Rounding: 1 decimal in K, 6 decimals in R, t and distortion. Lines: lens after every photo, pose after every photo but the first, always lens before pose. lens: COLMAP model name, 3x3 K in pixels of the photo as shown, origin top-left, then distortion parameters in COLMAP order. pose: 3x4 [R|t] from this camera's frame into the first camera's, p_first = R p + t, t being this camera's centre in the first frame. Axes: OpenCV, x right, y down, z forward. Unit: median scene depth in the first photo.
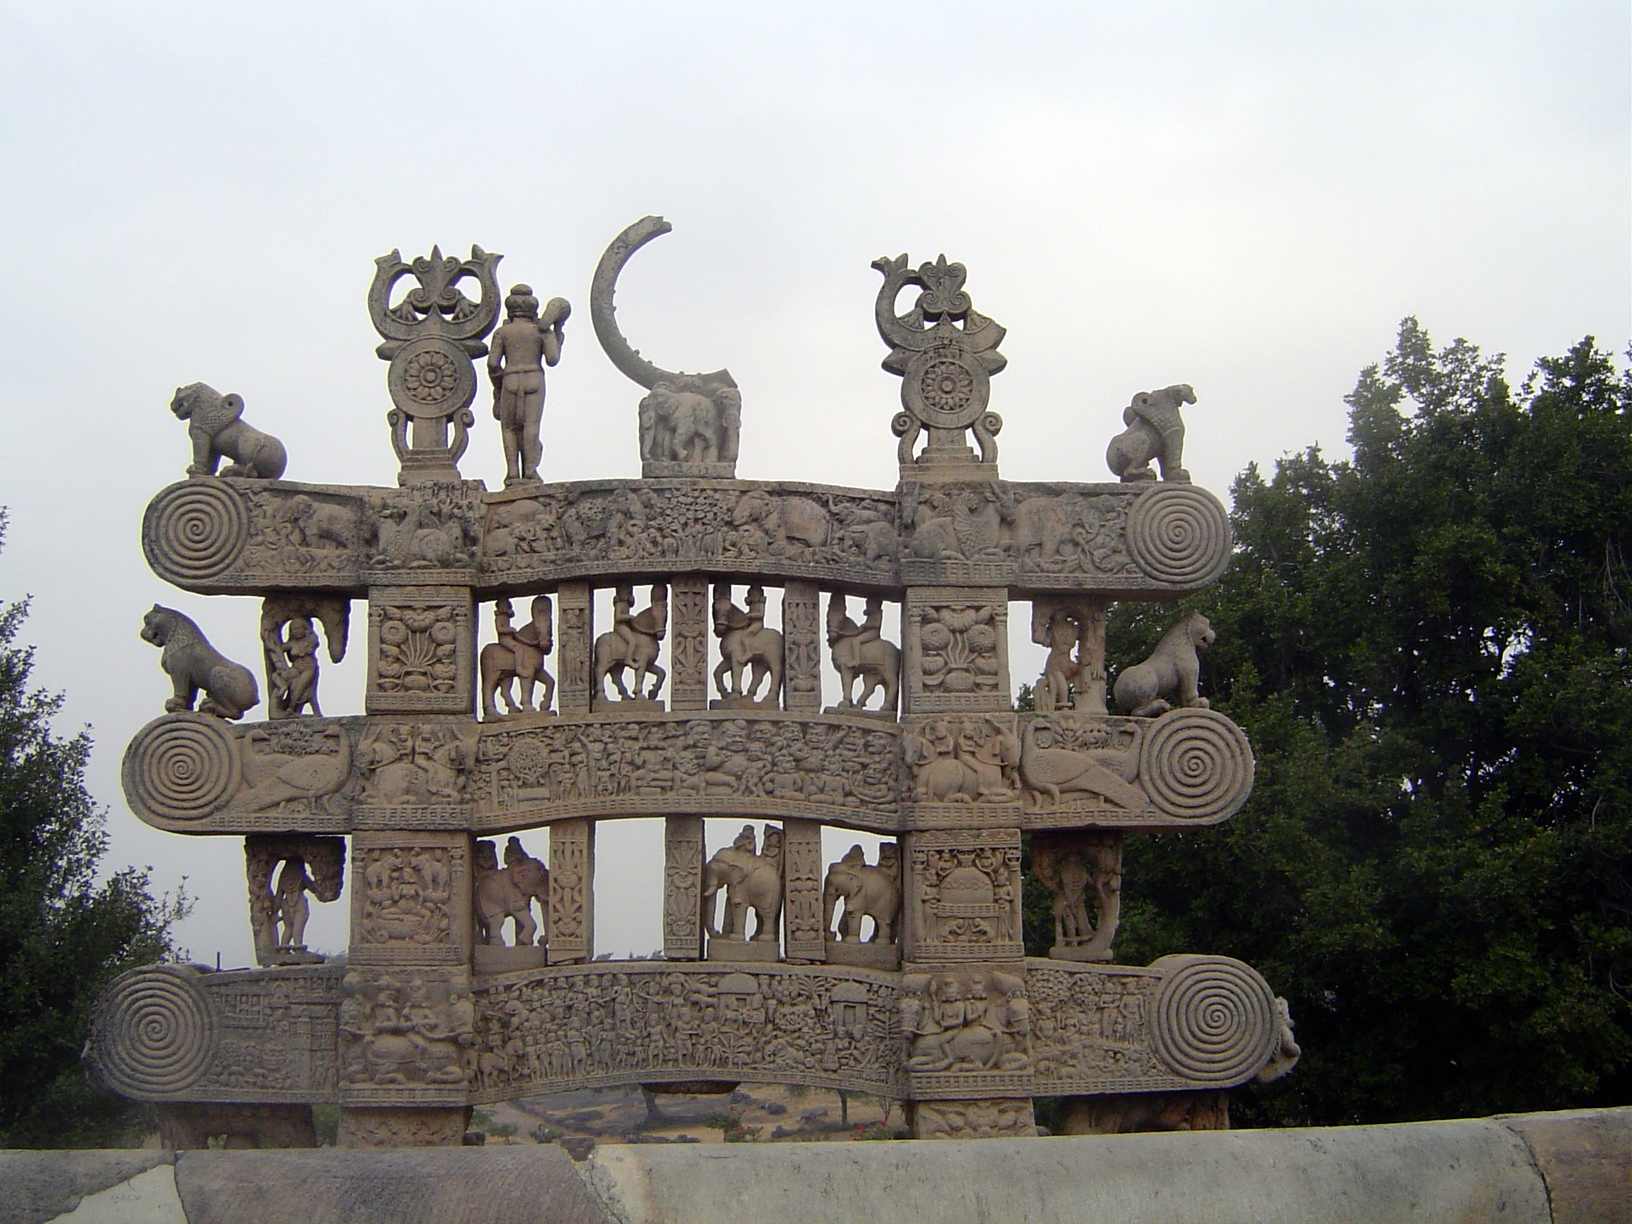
lens RADIAL K [[1911.9, 0, 816.0], [0, 1911.9, 612.0], [0, 0, 1]] dist [-0.006360, -0.789761]
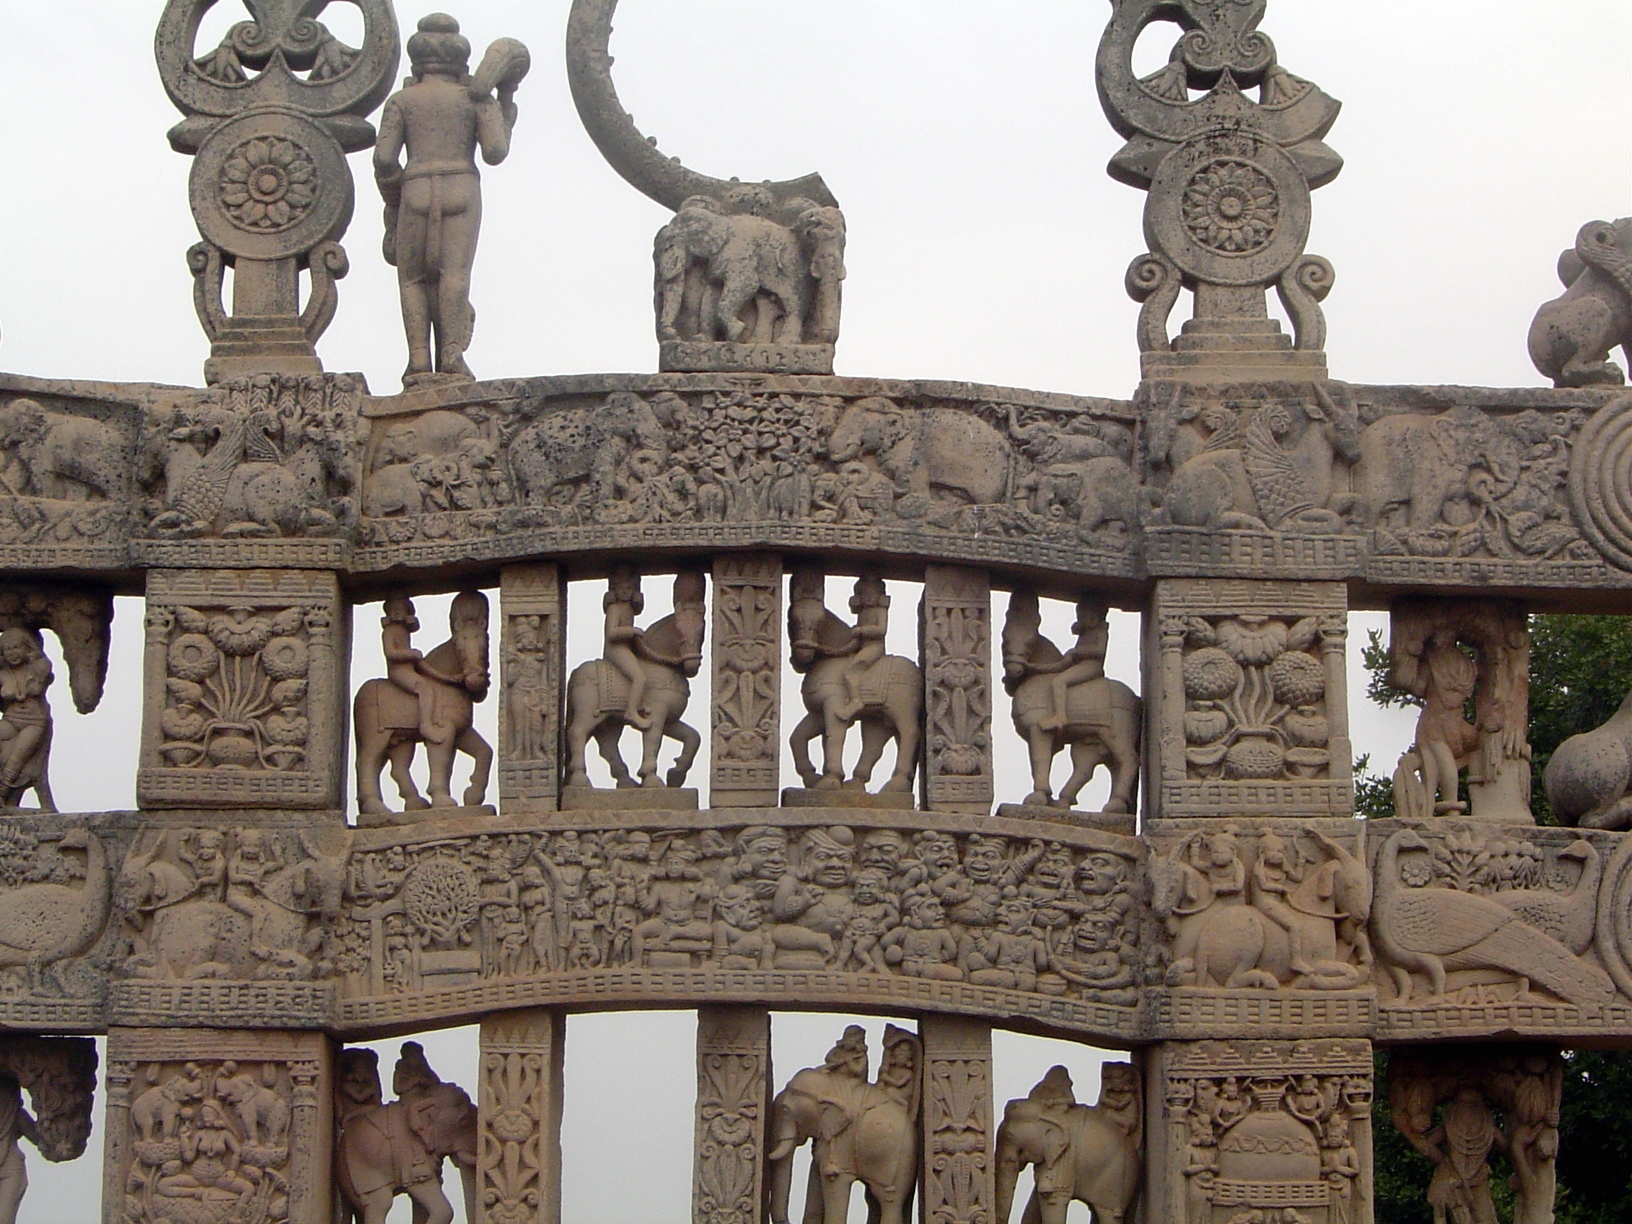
lens RADIAL K [[3153.0, 0, 816.0], [0, 3153.0, 612.0], [0, 0, 1]] dist [0.017026, -0.824428]
pose [[0.999407, 0.008322, -0.033420, -0.017522], [-0.009044, 0.999728, -0.021490, 0.015620], [0.033232, 0.021780, 0.999210, 0.123502]]
